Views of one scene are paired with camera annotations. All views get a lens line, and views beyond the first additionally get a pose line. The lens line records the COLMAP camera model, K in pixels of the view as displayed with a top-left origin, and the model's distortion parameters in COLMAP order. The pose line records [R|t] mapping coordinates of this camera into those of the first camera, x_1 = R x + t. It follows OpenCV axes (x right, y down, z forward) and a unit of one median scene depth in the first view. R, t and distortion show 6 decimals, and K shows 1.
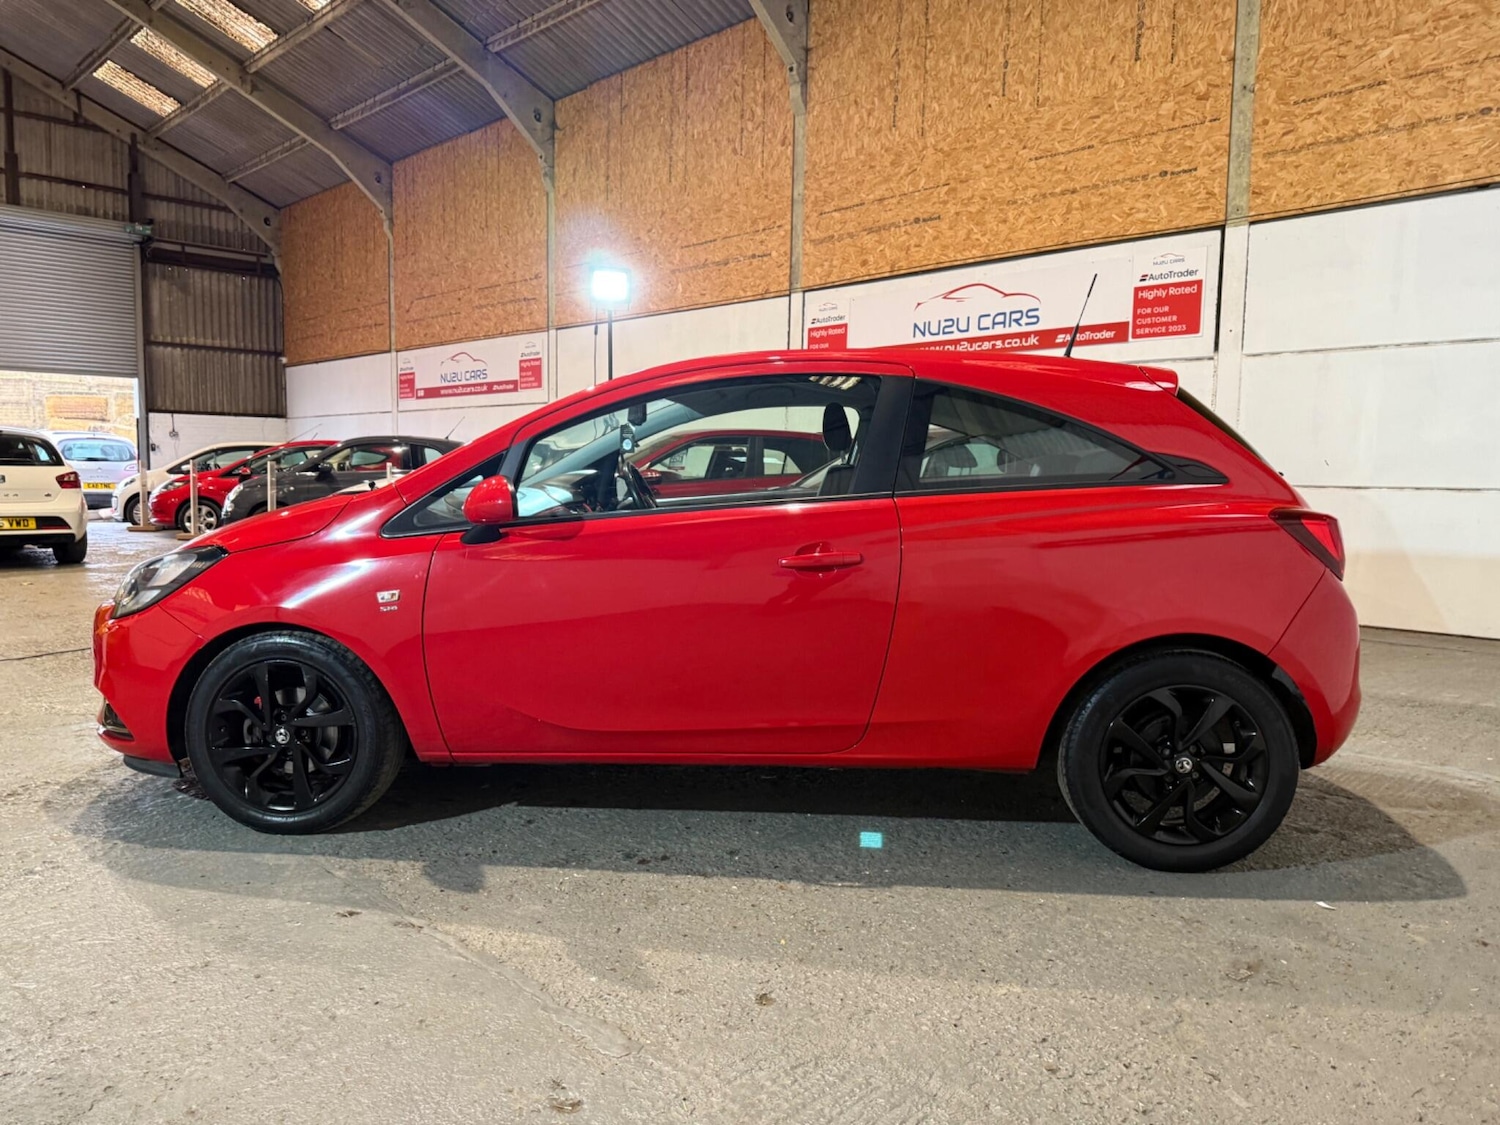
lens RADIAL K [[1072.9, 0, 735.3], [0, 1072.9, 567.7], [0, 0, 1]] dist [-0.005533, -0.009870]
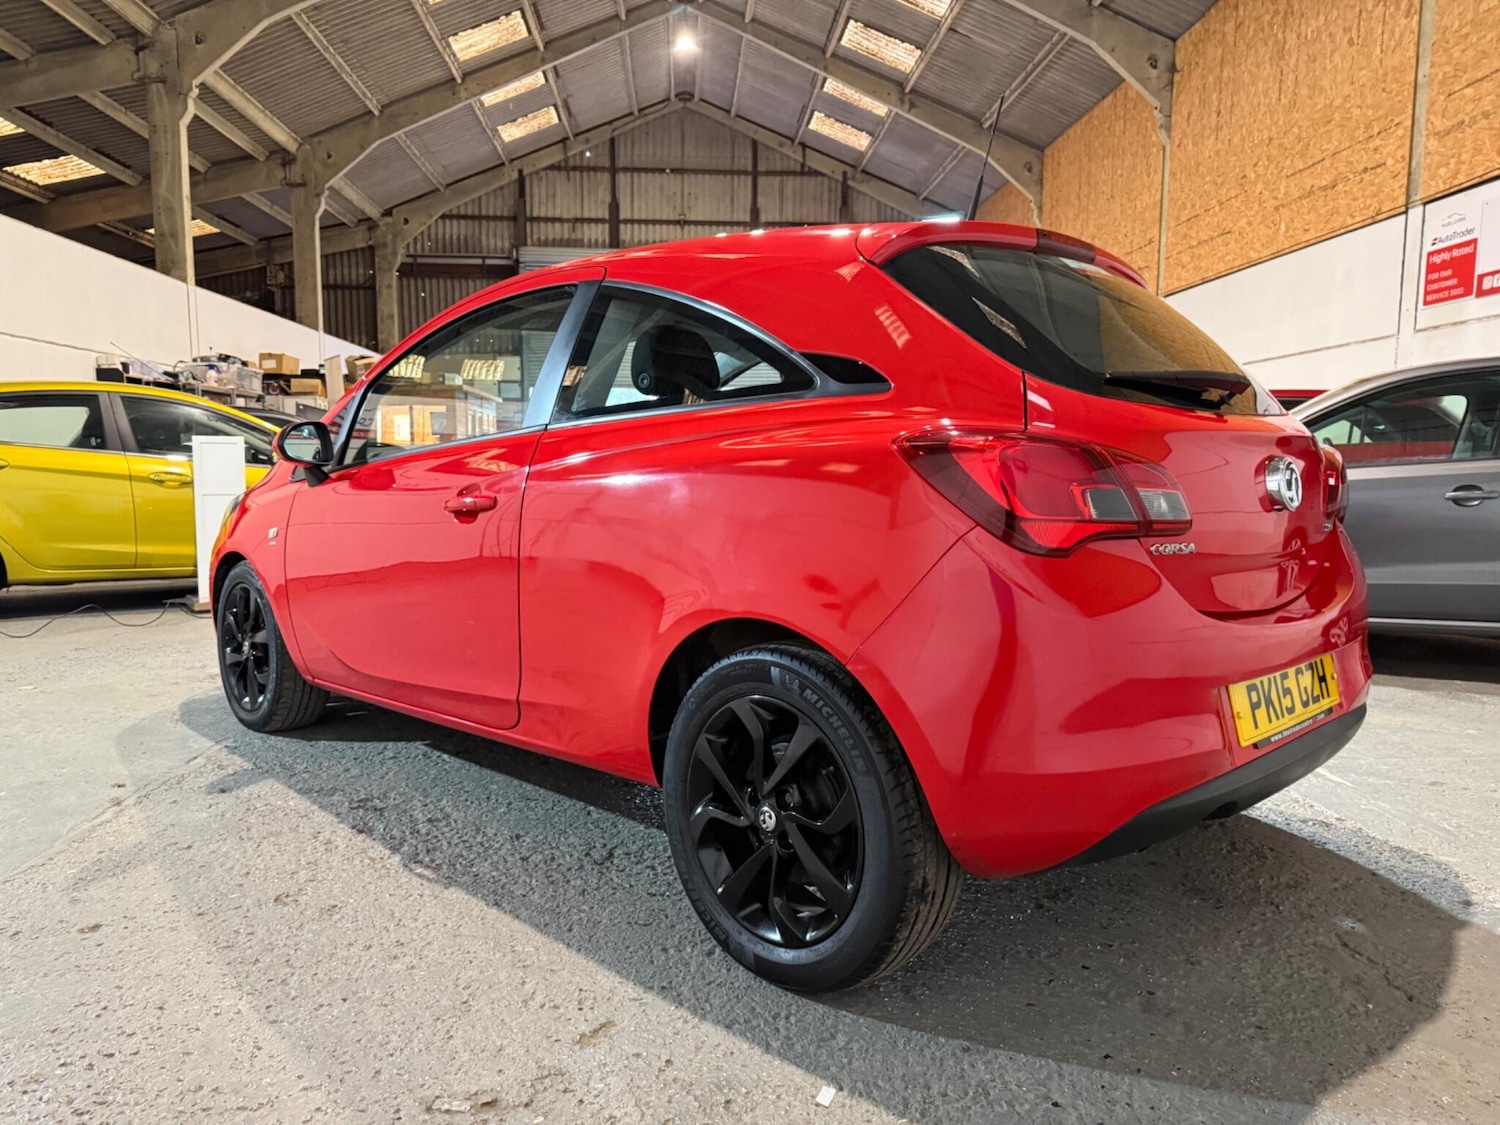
lens RADIAL K [[1072.9, 0, 748.8], [0, 1072.9, 567.6], [0, 0, 1]] dist [-0.005533, -0.009870]
pose [[0.746210, 0.044057, -0.664251, 0.190994], [-0.047338, 0.998793, 0.013066, 0.007178], [0.664025, 0.021694, 0.747396, 0.119852]]
